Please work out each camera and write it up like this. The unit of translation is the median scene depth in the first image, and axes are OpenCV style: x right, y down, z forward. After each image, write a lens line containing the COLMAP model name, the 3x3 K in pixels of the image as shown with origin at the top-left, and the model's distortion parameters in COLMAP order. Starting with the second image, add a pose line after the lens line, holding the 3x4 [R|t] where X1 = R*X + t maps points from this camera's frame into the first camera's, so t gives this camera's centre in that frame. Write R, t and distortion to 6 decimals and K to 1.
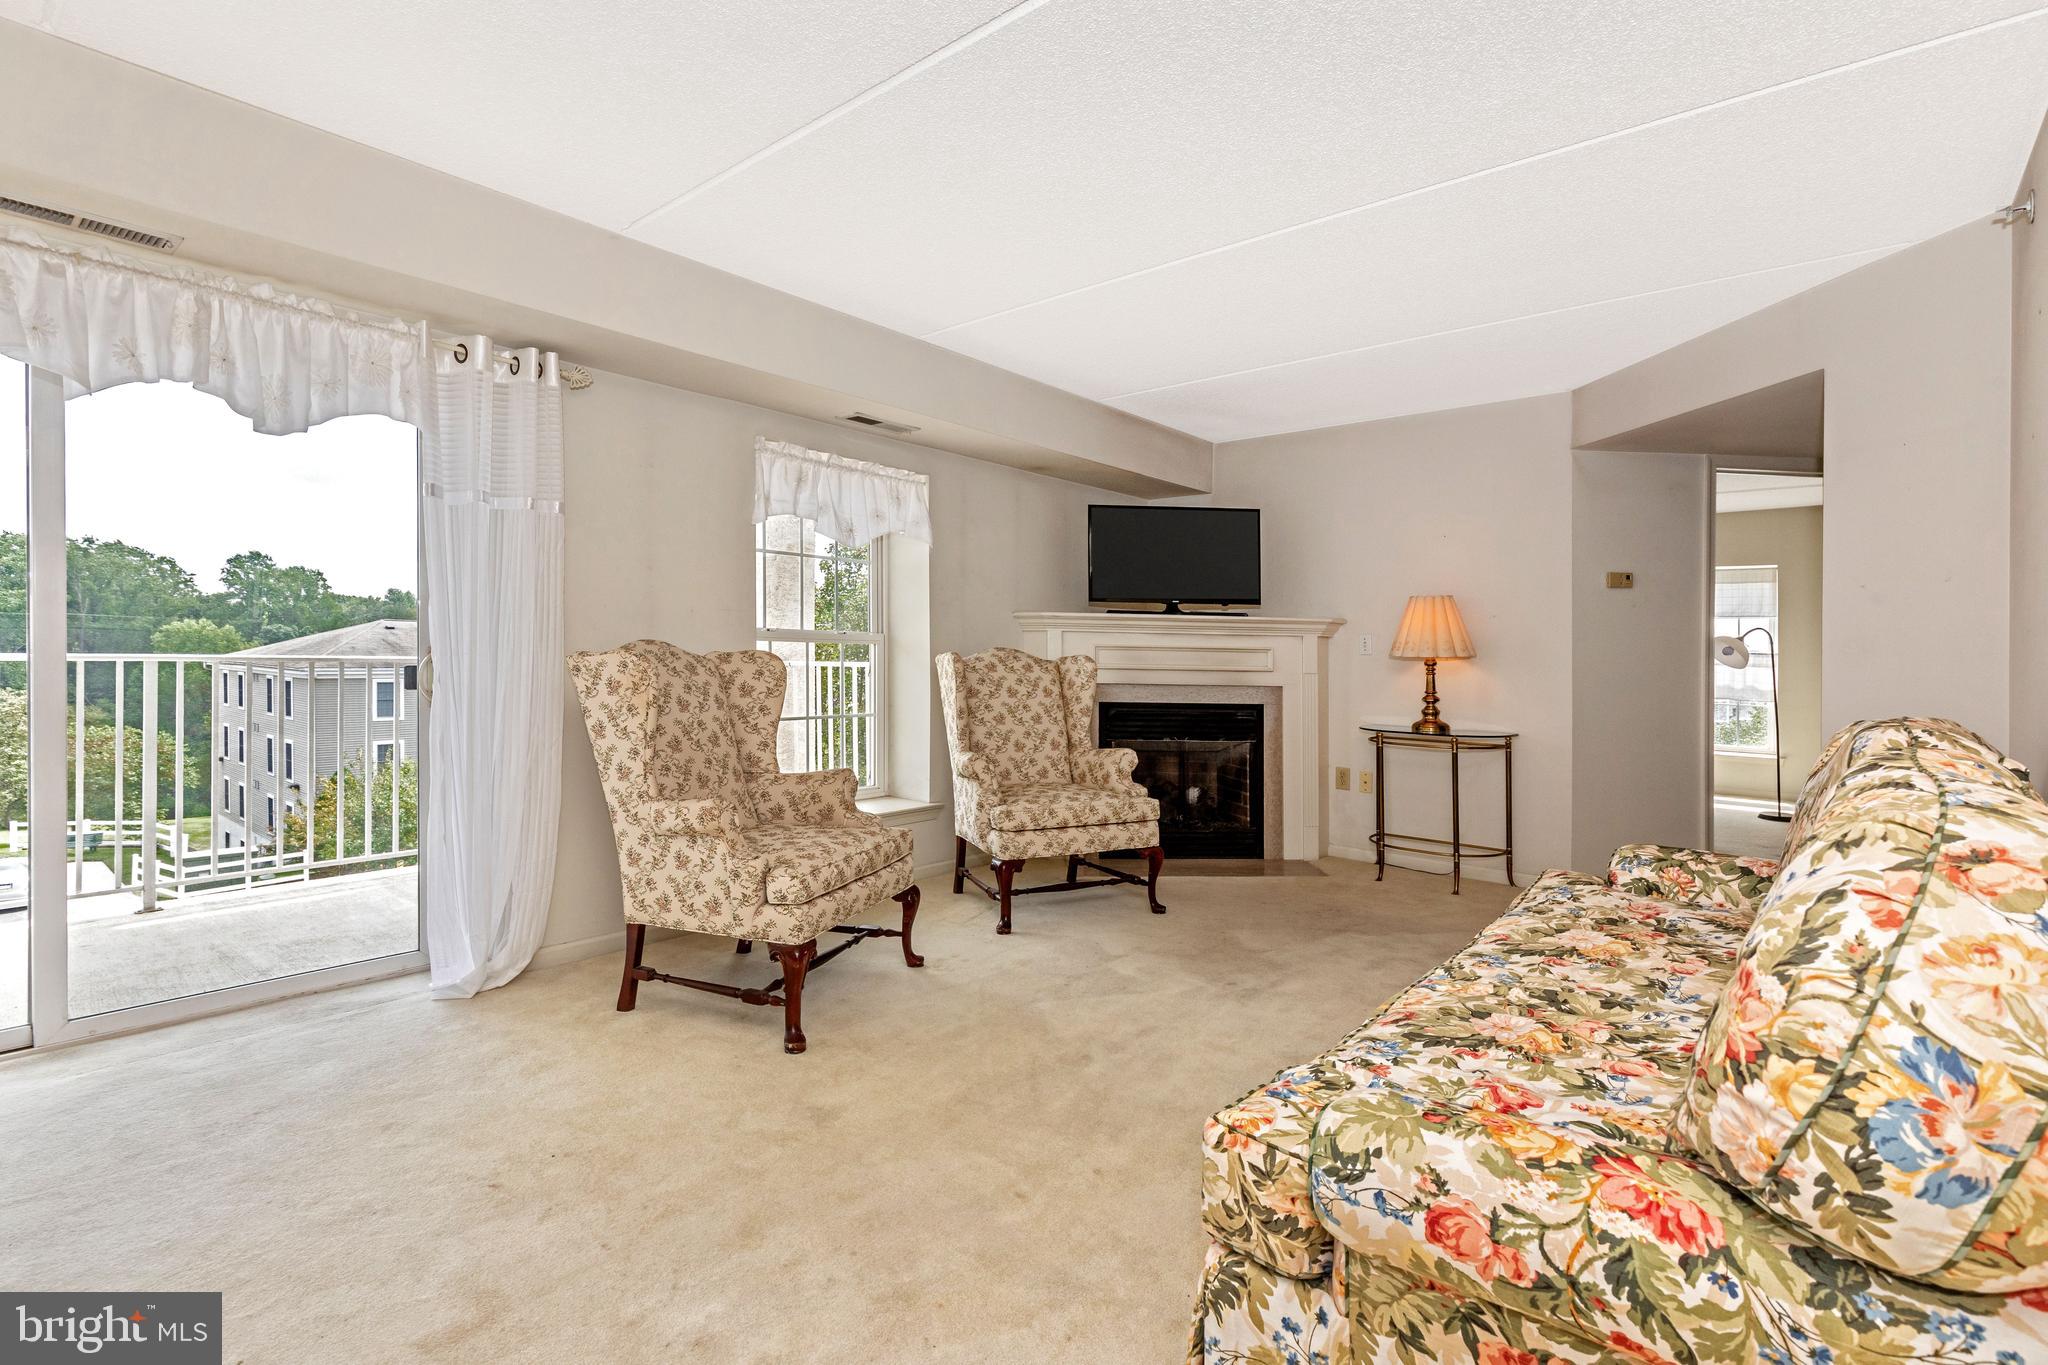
lens RADIAL K [[966.7, 0, 1025.9], [0, 966.7, 632.3], [0, 0, 1]] dist [0.013828, -0.003309]
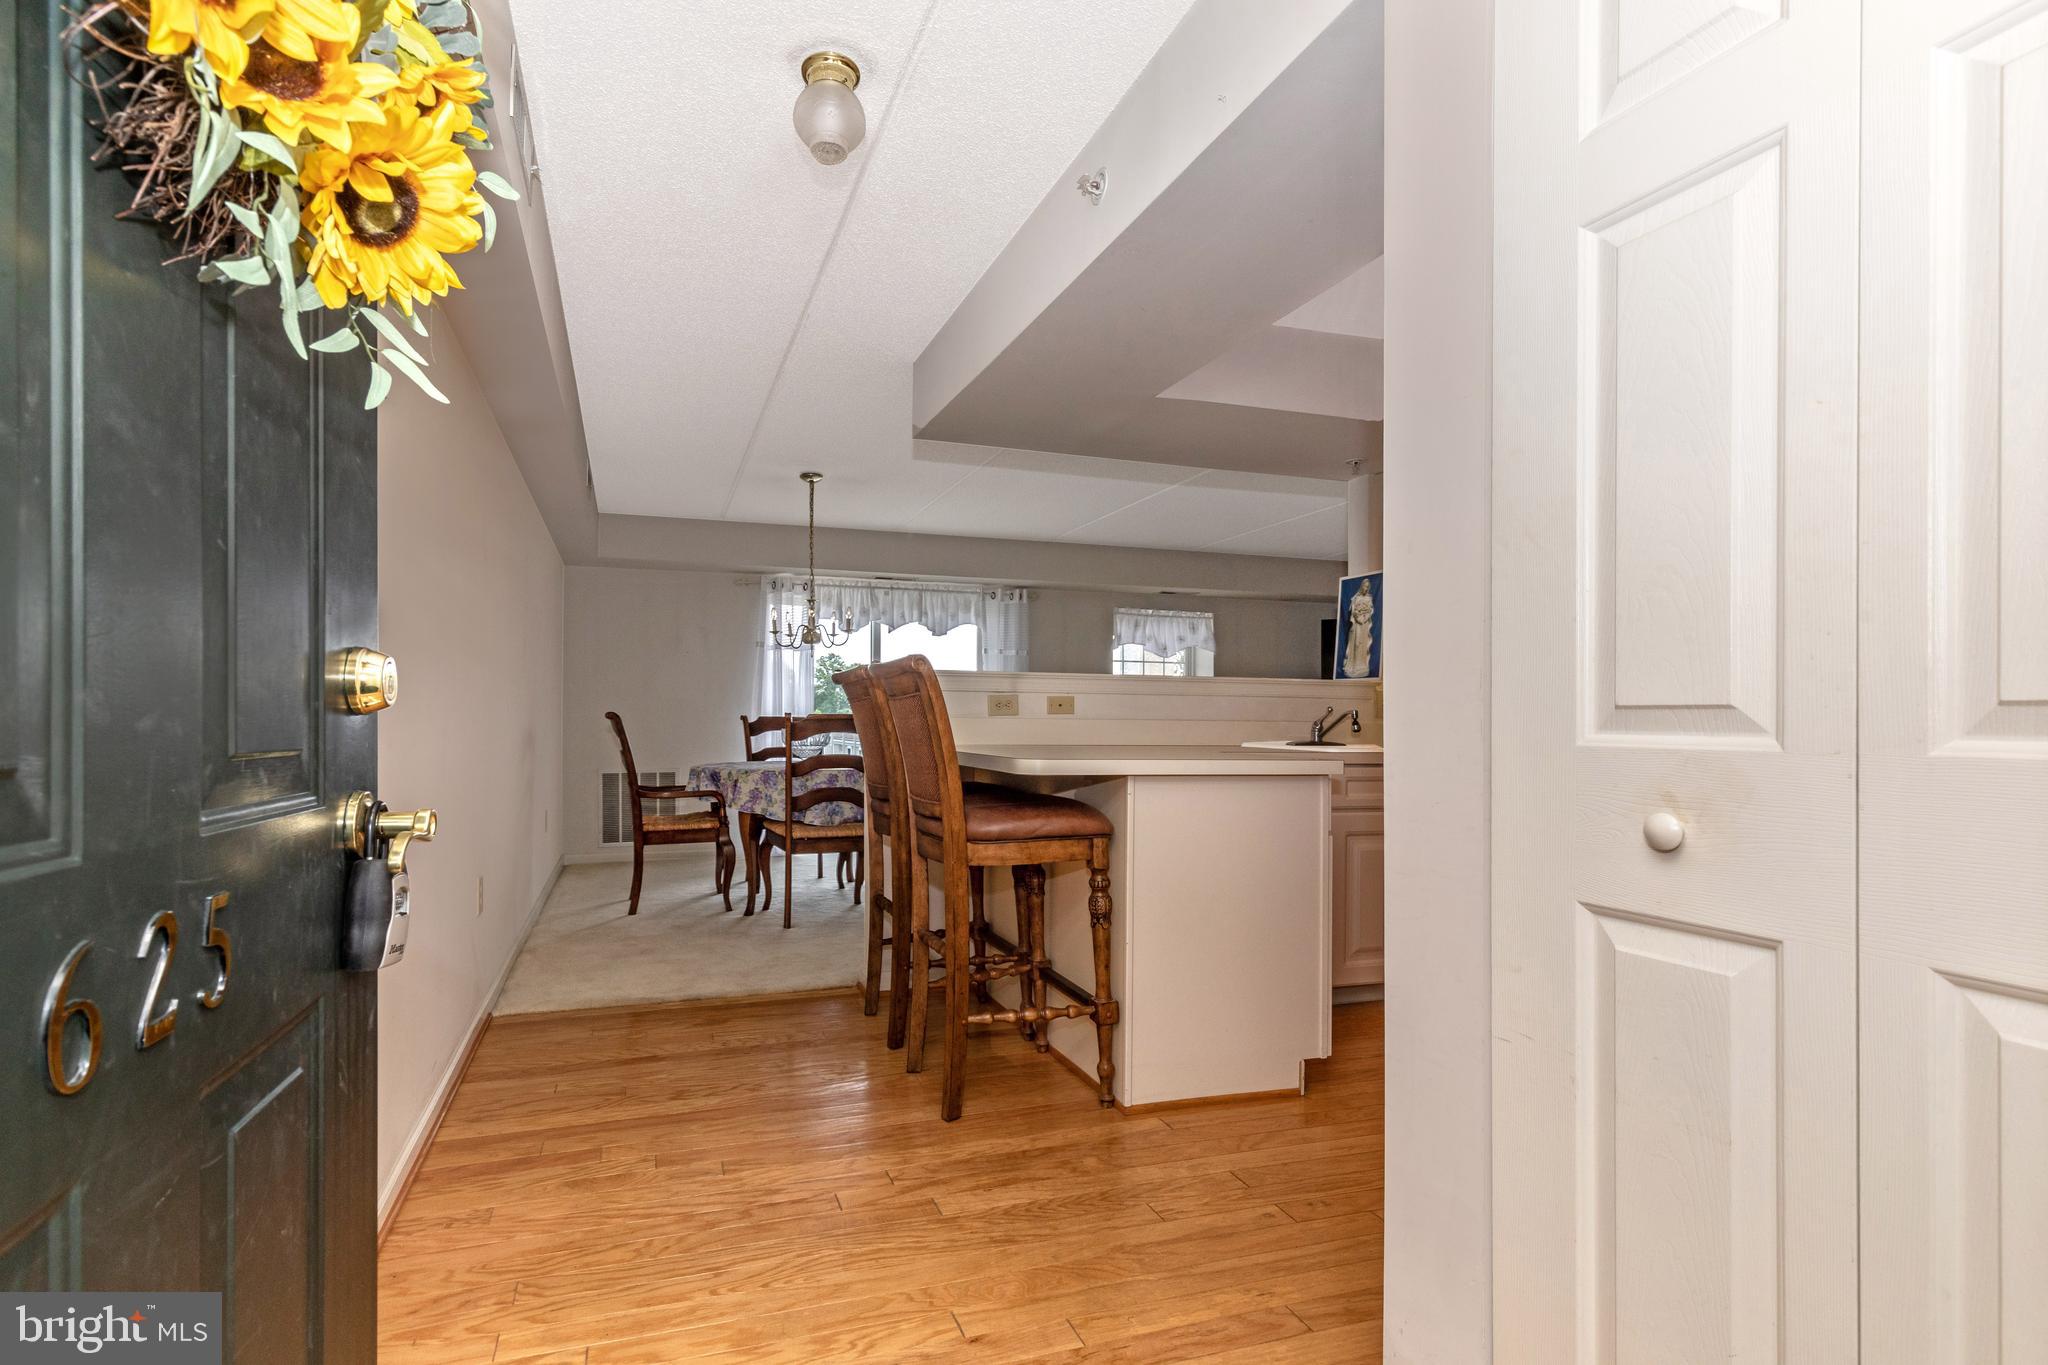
lens RADIAL K [[966.7, 0, 940.0], [0, 966.7, 727.8], [0, 0, 1]] dist [0.013828, -0.003309]
pose [[0.864702, -0.005404, -0.502255, 0.372339], [0.018449, 0.999609, 0.021006, 0.004682], [0.501946, -0.027430, 0.864464, -0.832066]]
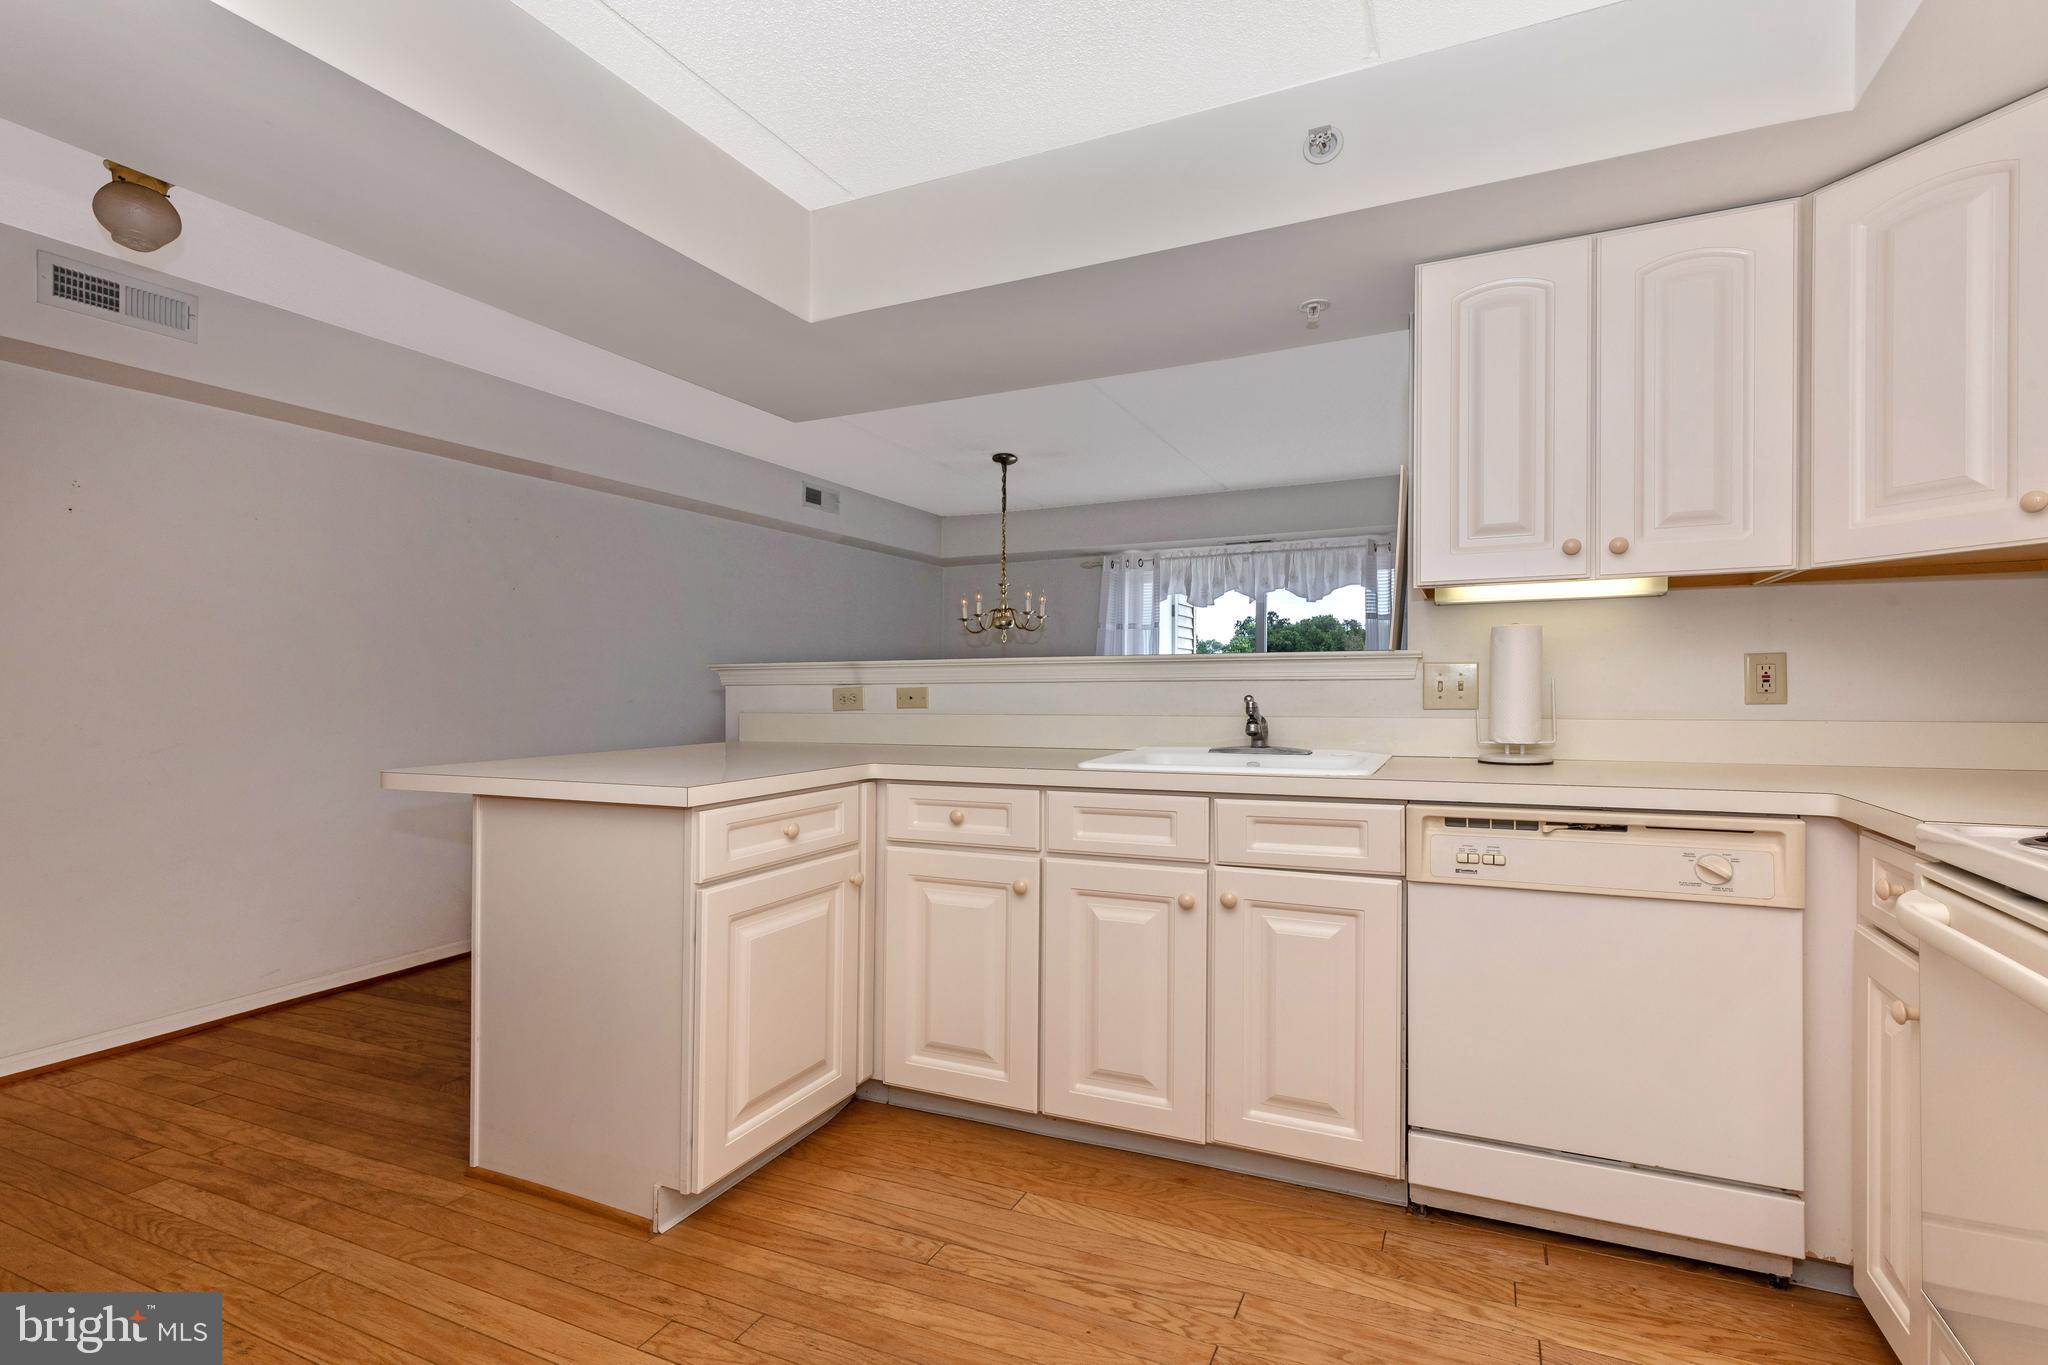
lens RADIAL K [[966.7, 0, 1042.3], [0, 966.7, 679.1], [0, 0, 1]] dist [0.013828, -0.003309]
pose [[0.310626, -0.029196, -0.950084, 0.740382], [0.028681, 0.999361, -0.021333, 0.009851], [0.950099, -0.020623, 0.311265, -0.183176]]
